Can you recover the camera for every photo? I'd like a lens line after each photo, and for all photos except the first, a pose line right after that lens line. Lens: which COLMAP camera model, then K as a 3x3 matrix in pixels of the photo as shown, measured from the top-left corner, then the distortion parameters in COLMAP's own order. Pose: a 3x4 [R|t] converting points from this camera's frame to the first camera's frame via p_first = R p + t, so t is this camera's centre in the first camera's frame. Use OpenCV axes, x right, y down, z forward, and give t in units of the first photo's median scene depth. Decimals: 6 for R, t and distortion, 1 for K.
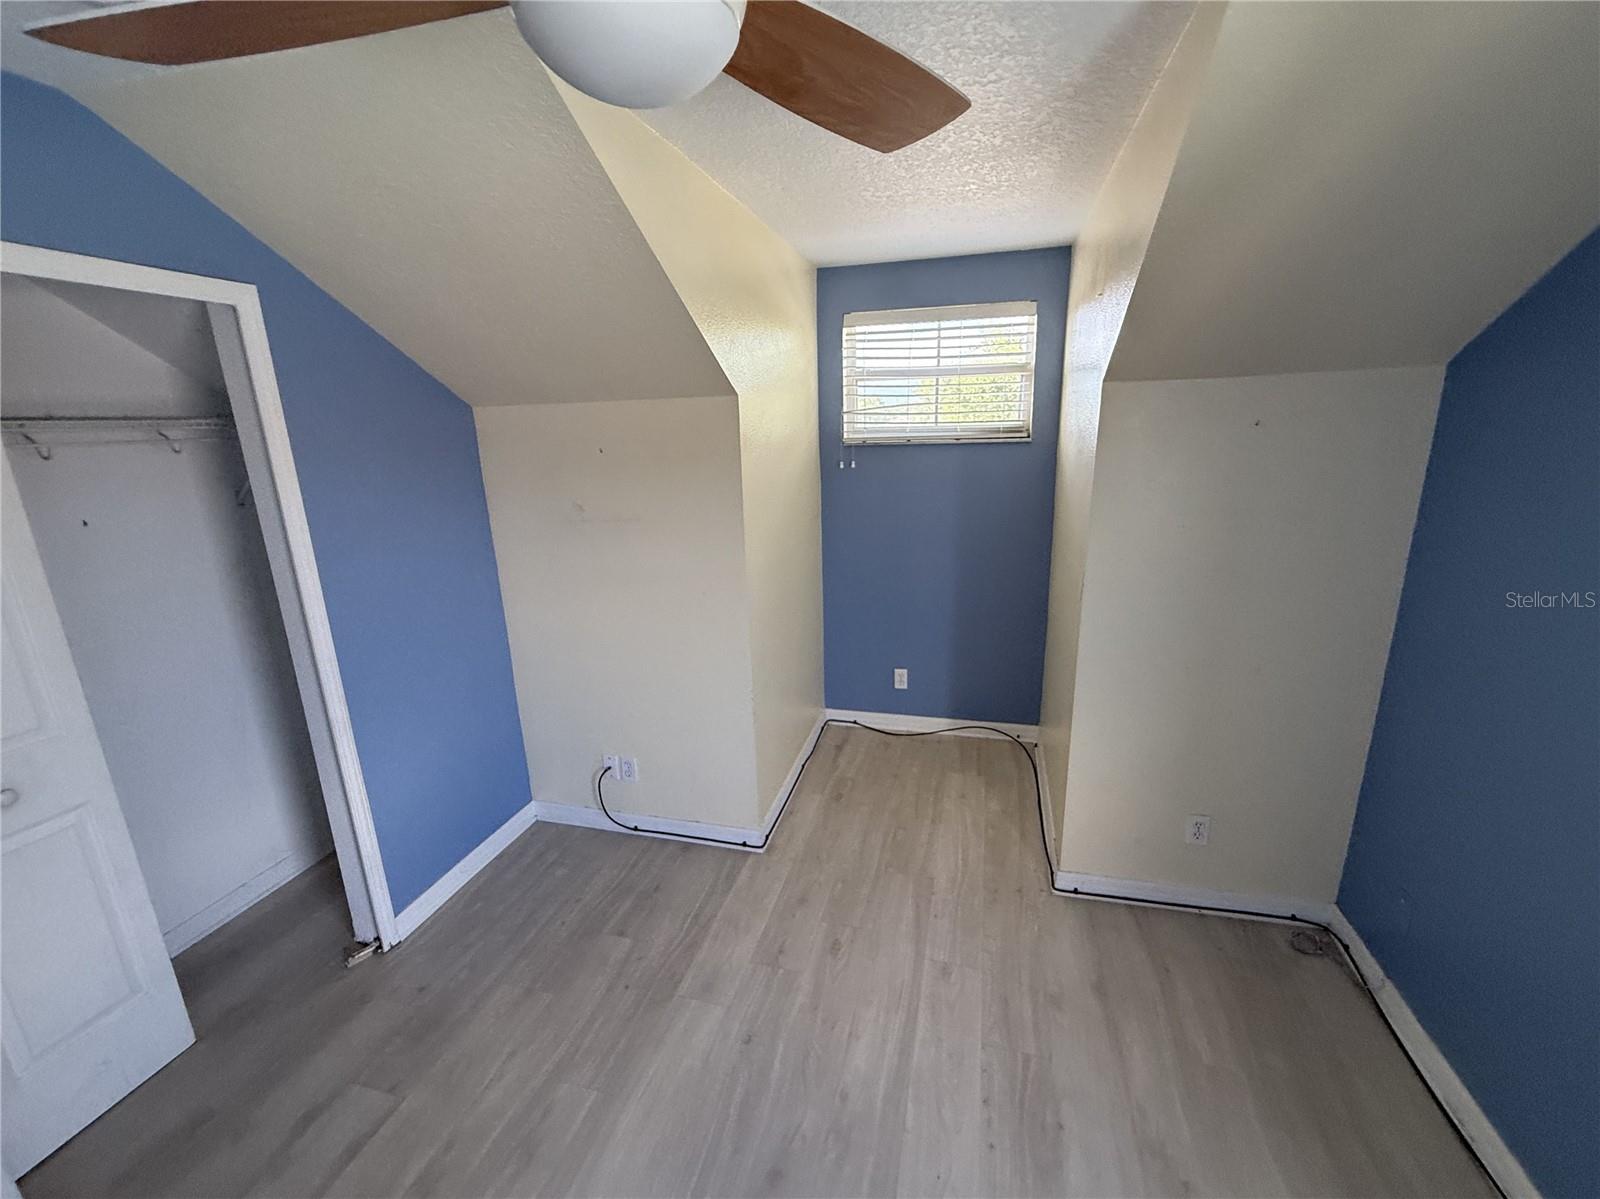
lens RADIAL K [[676.2, 0, 800.0], [0, 676.2, 599.5], [0, 0, 1]] dist [-0.000445, -0.000123]
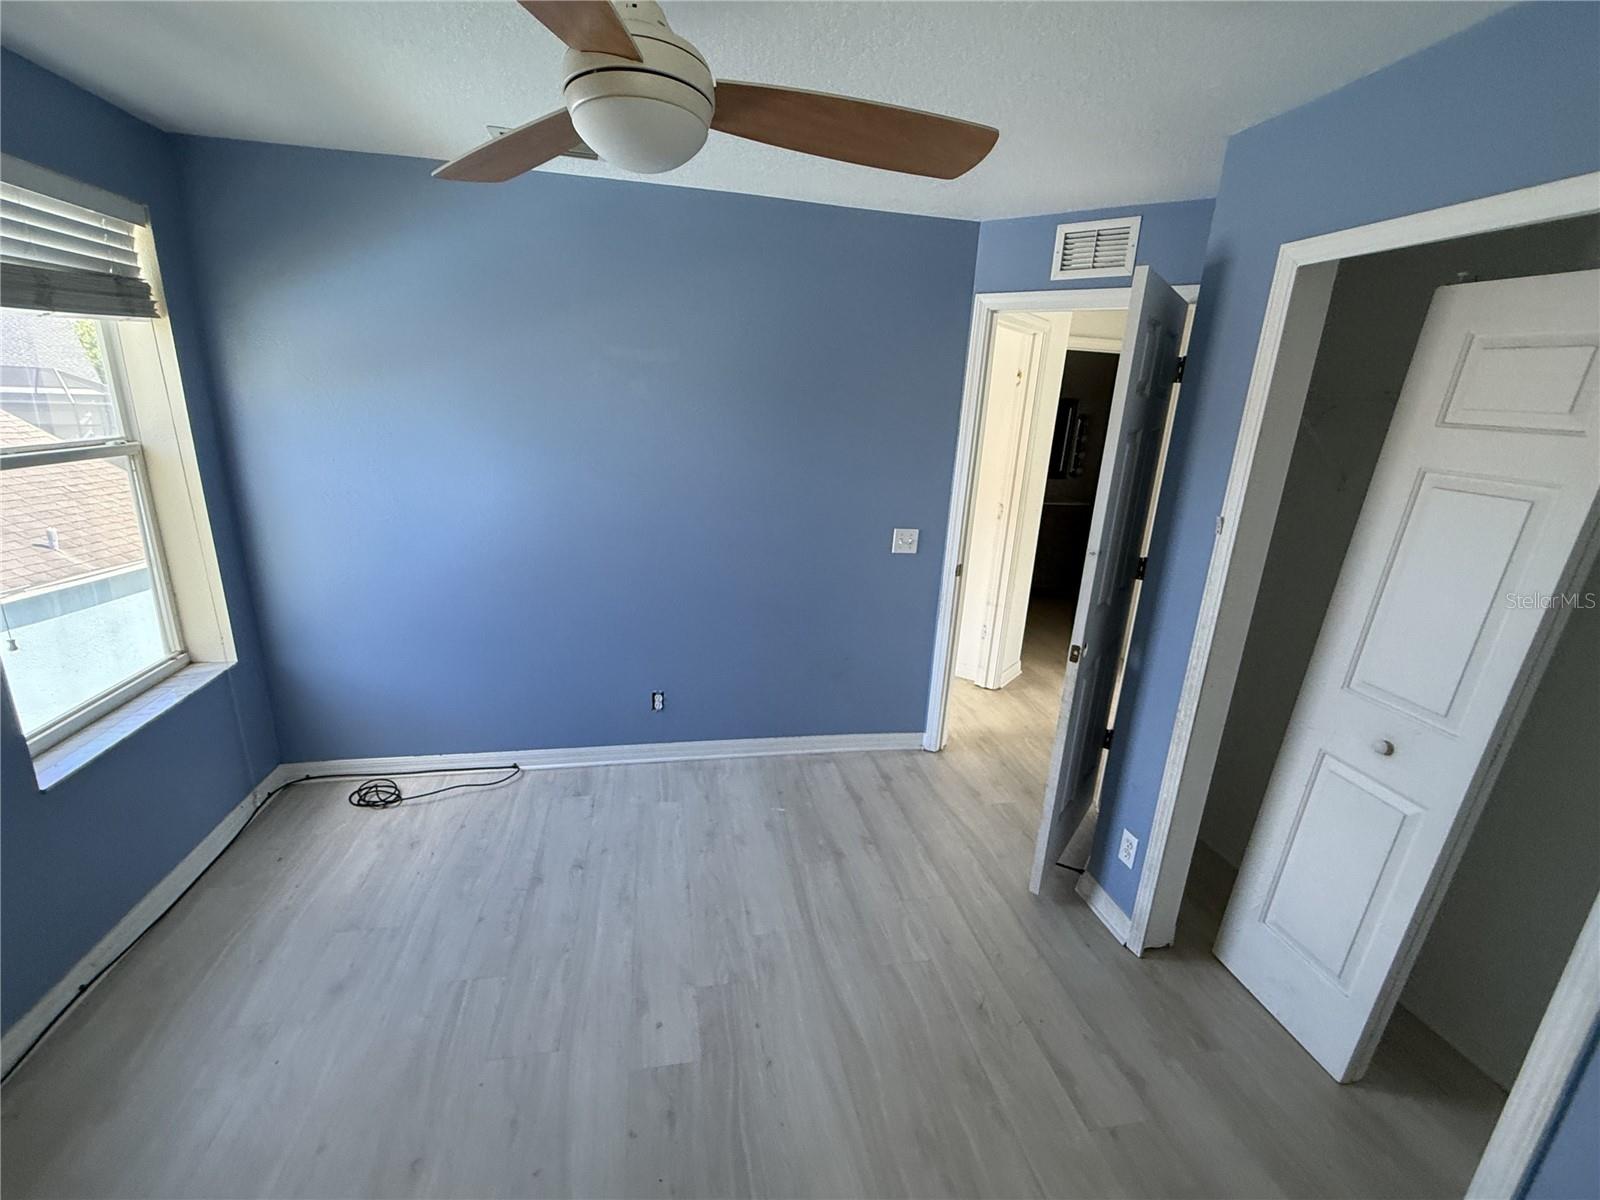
lens RADIAL K [[676.2, 0, 800.0], [0, 676.2, 600.0], [0, 0, 1]] dist [-0.000445, -0.000123]
pose [[-0.893698, 0.109197, -0.435178, 0.064628], [-0.137976, 0.856041, 0.498153, -0.211516], [0.426927, 0.505242, -0.749976, 0.865434]]
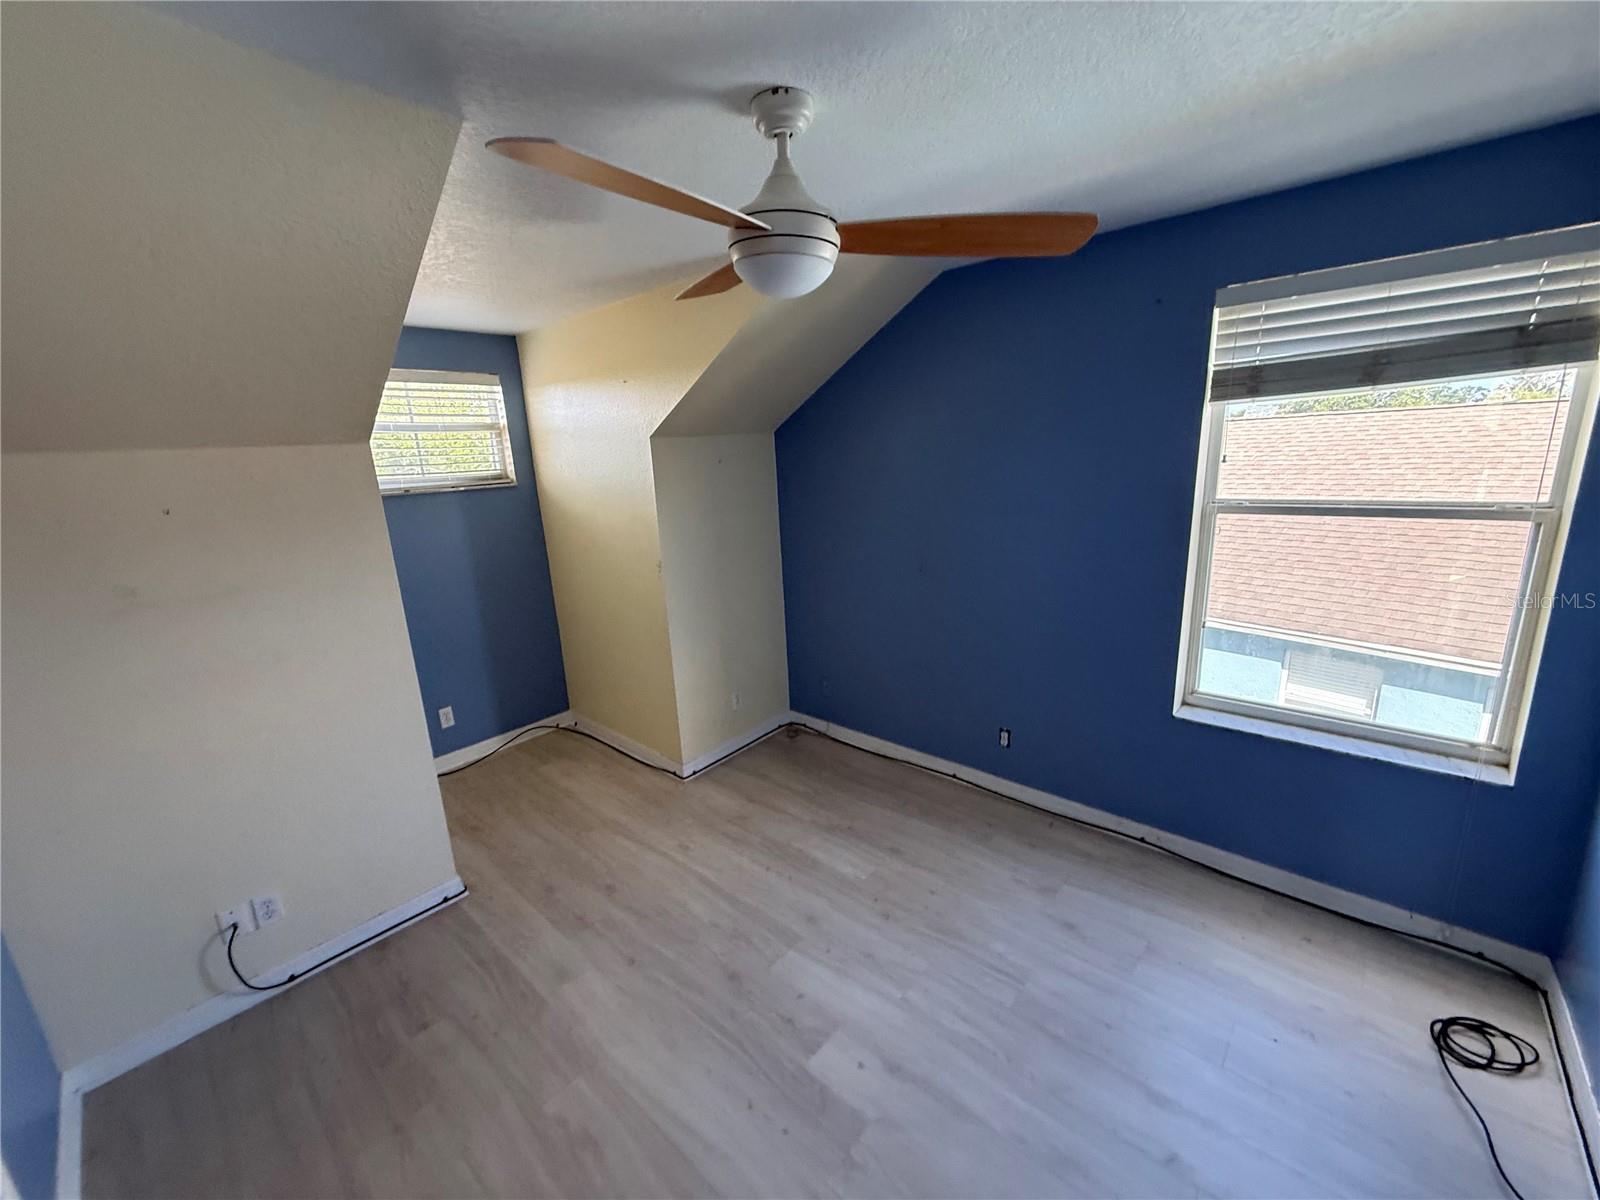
lens RADIAL K [[634.0, 0, 800.0], [0, 634.0, 600.0], [0, 0, 1]] dist [0.000965, 0.000234]
pose [[0.448138, -0.201872, 0.870873, -0.653014], [0.264700, 0.960450, 0.086426, 0.005210], [-0.853877, 0.191790, 0.483849, 0.050011]]
